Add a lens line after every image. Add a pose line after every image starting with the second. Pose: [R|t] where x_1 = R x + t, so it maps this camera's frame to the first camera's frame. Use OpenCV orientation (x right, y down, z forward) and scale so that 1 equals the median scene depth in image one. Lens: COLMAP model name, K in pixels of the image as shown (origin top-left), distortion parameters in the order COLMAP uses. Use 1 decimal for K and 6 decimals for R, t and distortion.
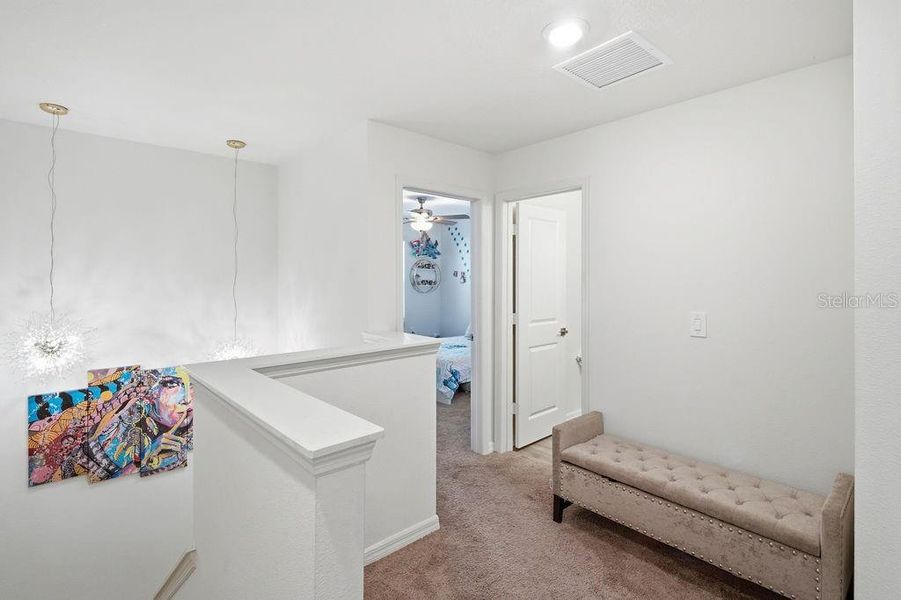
lens RADIAL K [[421.1, 0, 453.1], [0, 421.1, 292.6], [0, 0, 1]] dist [-0.000091, -0.000217]
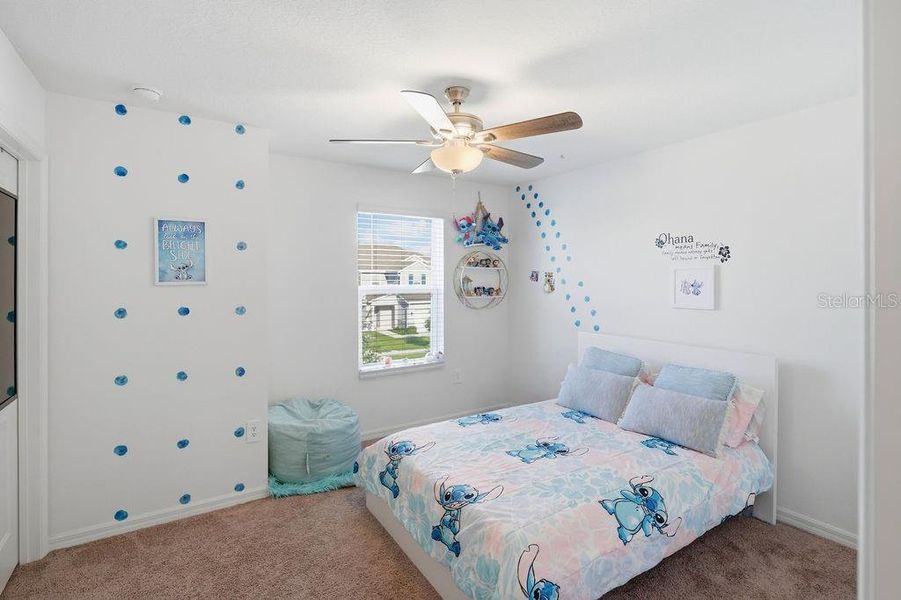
lens RADIAL K [[421.1, 0, 453.1], [0, 421.1, 292.6], [0, 0, 1]] dist [-0.000091, -0.000217]
pose [[0.985724, 0.002988, -0.168343, -0.007087], [-0.003176, 0.999995, -0.000848, -0.022192], [0.168340, 0.001371, 0.985728, 0.444691]]
